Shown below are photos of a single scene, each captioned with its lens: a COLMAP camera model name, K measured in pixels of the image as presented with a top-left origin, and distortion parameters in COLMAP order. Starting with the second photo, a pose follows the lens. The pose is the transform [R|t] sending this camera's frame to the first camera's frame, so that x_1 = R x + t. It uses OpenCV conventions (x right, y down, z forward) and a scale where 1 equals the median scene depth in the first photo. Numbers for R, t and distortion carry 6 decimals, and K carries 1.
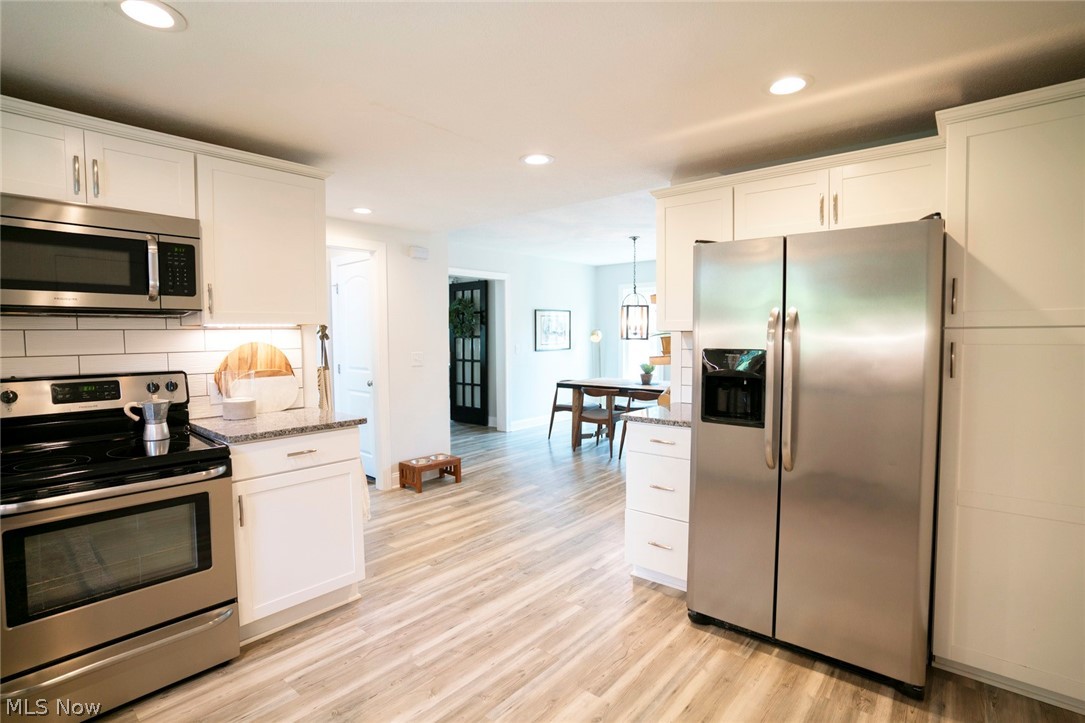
lens RADIAL K [[530.7, 0, 542.4], [0, 530.7, 357.4], [0, 0, 1]] dist [-0.087888, 0.046719]
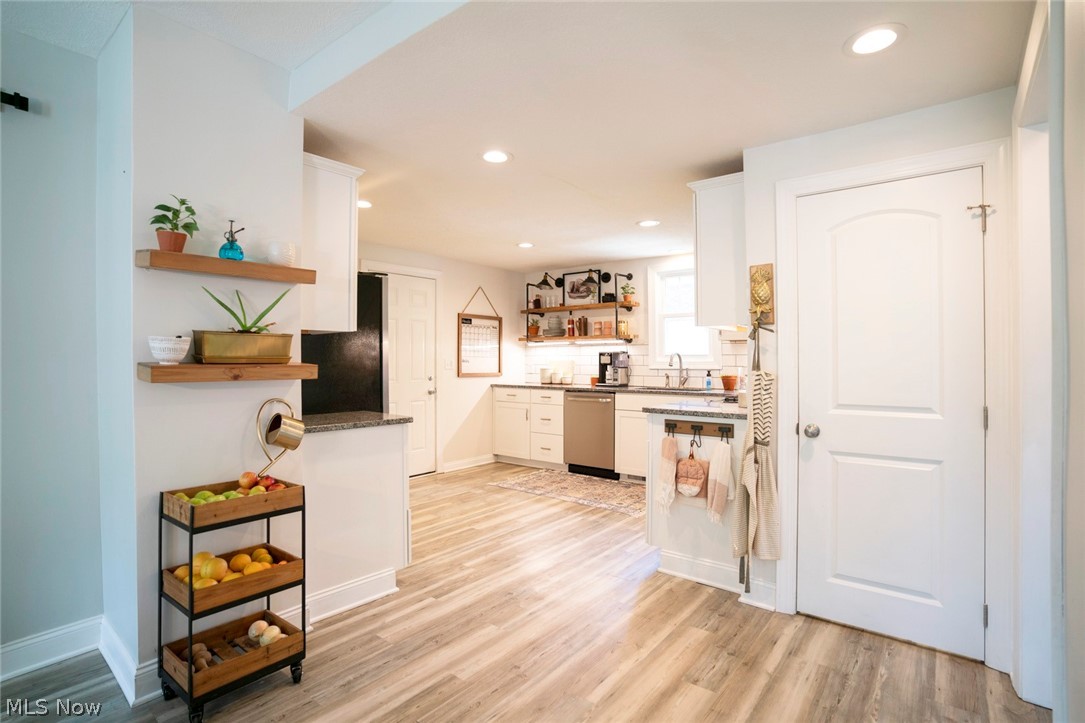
lens RADIAL K [[530.7, 0, 542.4], [0, 530.7, 357.4], [0, 0, 1]] dist [-0.087888, 0.046719]
pose [[-0.999555, 0.006069, -0.029195, -0.066090], [0.004902, 0.999192, 0.039879, -0.041885], [0.029414, 0.039718, -0.998778, 1.956795]]
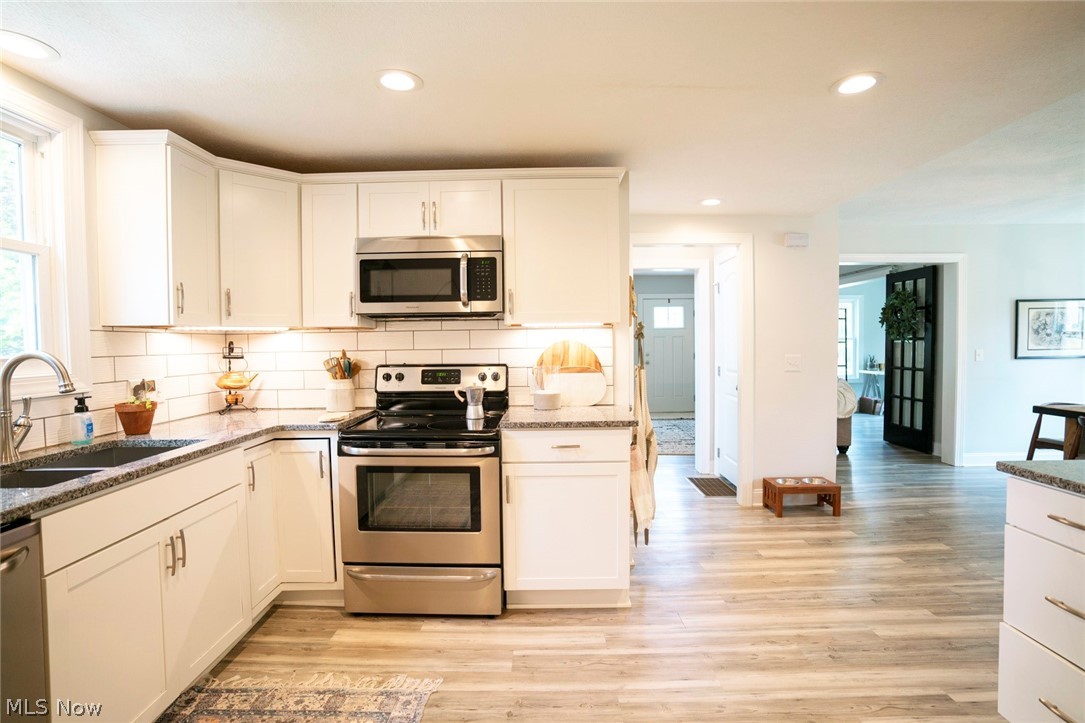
lens RADIAL K [[526.6, 0, 542.5], [0, 526.6, 361.5], [0, 0, 1]] dist [-0.076301, 0.034746]
pose [[0.646788, 0.027042, -0.762190, 0.242600], [-0.027355, 0.999551, 0.012249, 0.002399], [0.762179, 0.012927, 0.647237, 0.232489]]
